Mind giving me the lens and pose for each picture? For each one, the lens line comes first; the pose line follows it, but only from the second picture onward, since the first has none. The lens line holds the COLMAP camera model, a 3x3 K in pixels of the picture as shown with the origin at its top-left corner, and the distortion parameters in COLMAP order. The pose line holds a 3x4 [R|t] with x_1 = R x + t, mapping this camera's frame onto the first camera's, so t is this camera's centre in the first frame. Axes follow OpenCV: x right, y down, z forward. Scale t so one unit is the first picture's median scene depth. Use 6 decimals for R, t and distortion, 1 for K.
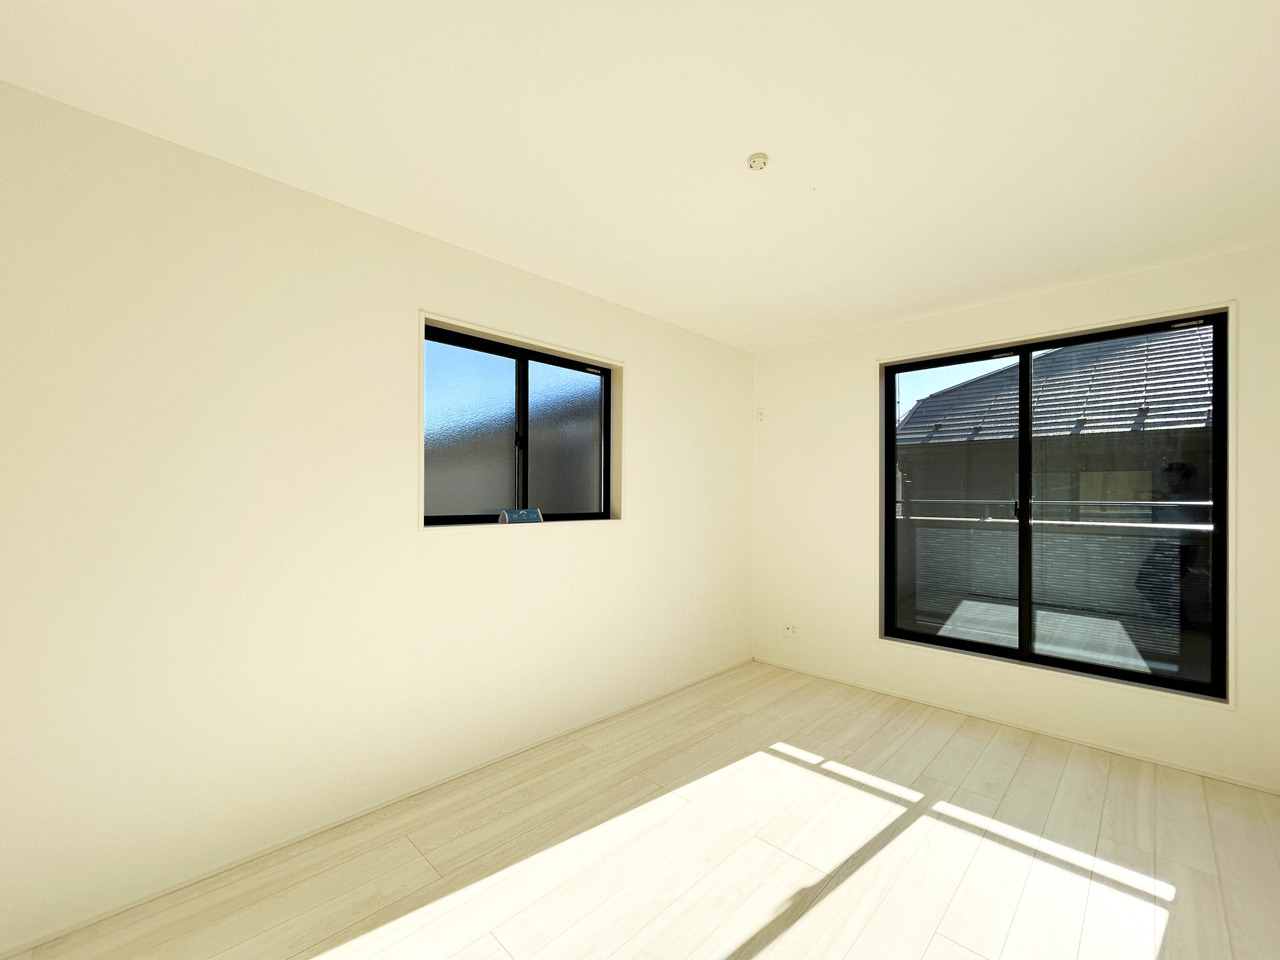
lens RADIAL K [[520.2, 0, 643.0], [0, 520.2, 484.4], [0, 0, 1]] dist [0.003975, 0.000154]
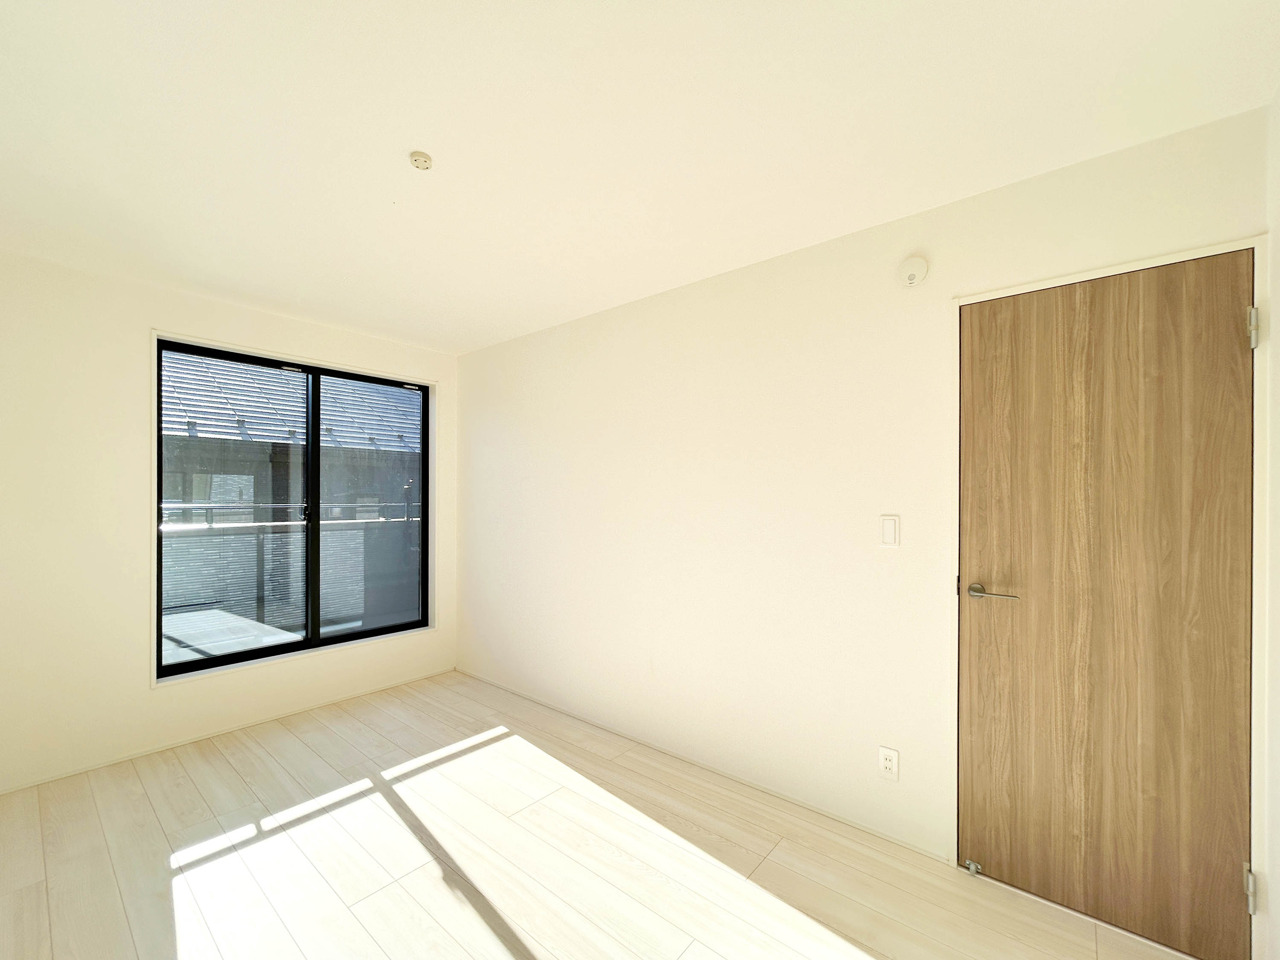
lens RADIAL K [[520.2, 0, 638.9], [0, 520.2, 500.7], [0, 0, 1]] dist [0.003975, 0.000154]
pose [[-0.074465, -0.005945, 0.997206, -0.496998], [-0.026014, 0.999654, 0.004017, 0.002822], [-0.996884, -0.025642, -0.074594, 0.464030]]
